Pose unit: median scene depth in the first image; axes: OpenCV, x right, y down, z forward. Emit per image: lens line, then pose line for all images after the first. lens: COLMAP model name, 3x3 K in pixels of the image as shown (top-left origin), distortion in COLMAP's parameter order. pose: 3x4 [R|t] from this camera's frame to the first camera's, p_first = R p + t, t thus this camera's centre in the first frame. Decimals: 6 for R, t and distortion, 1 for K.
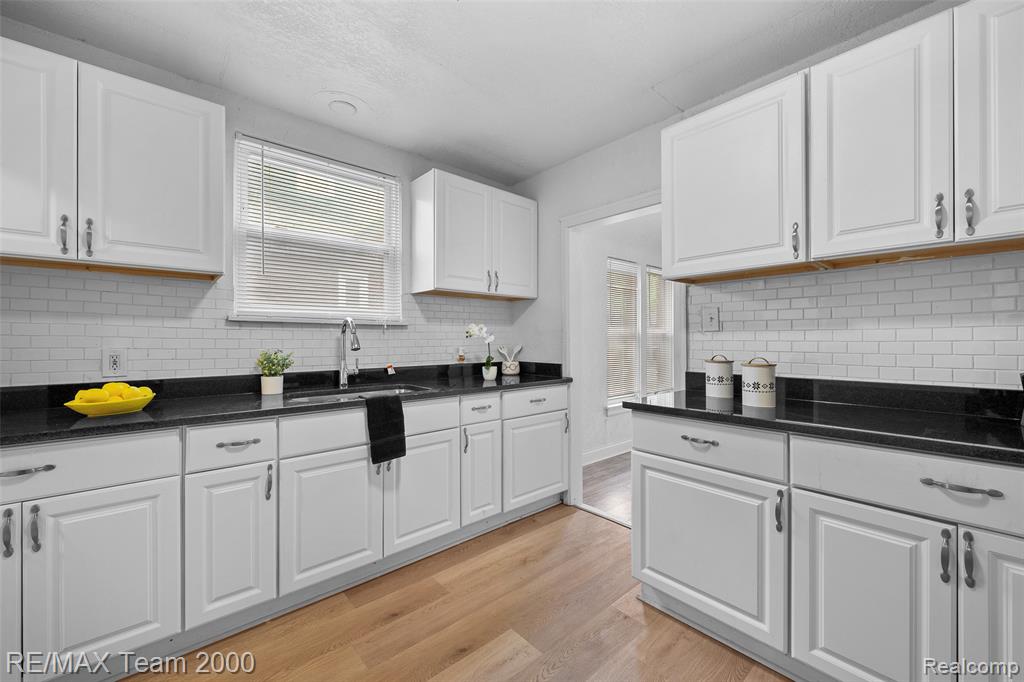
lens RADIAL K [[413.5, 0, 520.4], [0, 413.5, 339.2], [0, 0, 1]] dist [0.001684, 0.000135]
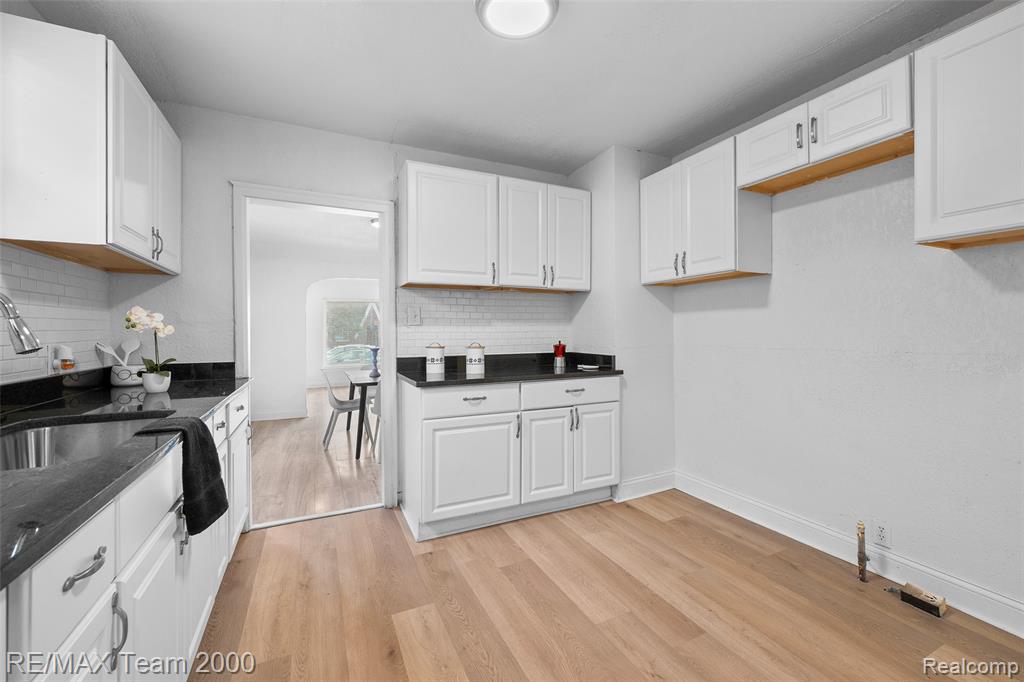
lens RADIAL K [[413.5, 0, 520.2], [0, 413.5, 334.8], [0, 0, 1]] dist [0.001684, 0.000135]
pose [[0.267511, -0.002976, 0.963550, -0.871821], [0.003969, 0.999990, 0.001987, 0.011659], [-0.963547, 0.003293, 0.267520, 0.404216]]
